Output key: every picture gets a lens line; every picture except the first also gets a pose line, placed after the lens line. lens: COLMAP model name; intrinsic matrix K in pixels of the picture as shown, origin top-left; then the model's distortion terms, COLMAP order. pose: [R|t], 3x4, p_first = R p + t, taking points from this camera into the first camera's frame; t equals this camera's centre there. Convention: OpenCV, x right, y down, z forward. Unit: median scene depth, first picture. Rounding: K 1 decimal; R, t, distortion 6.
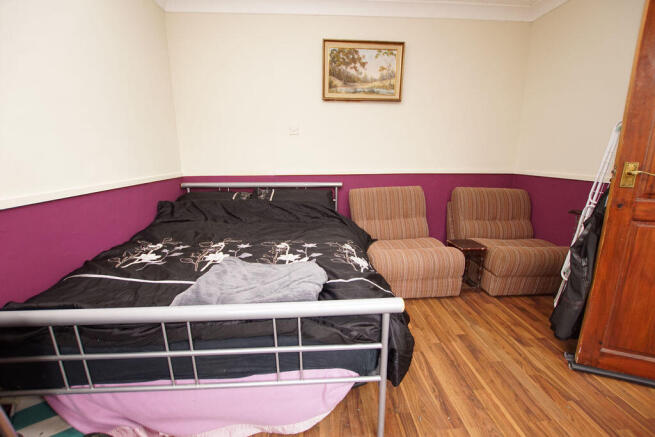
lens RADIAL K [[301.1, 0, 329.6], [0, 301.1, 222.8], [0, 0, 1]] dist [-0.015141, 0.000786]
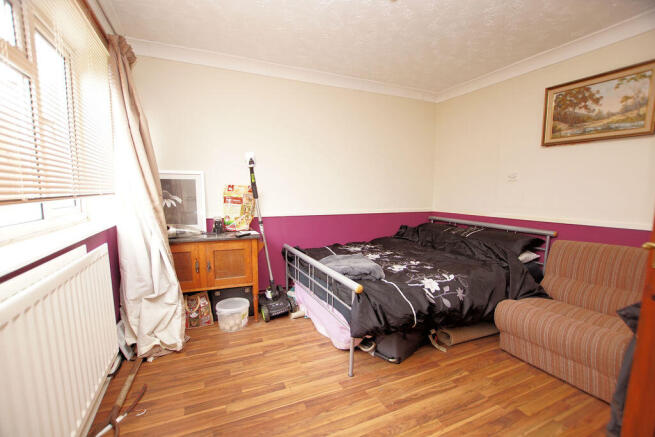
lens RADIAL K [[301.1, 0, 331.8], [0, 301.1, 219.1], [0, 0, 1]] dist [-0.015141, 0.000786]
pose [[0.359266, 0.097669, -0.928110, 0.662872], [-0.218638, 0.975639, 0.018037, -0.042292], [0.907263, 0.196440, 0.371868, 0.055393]]
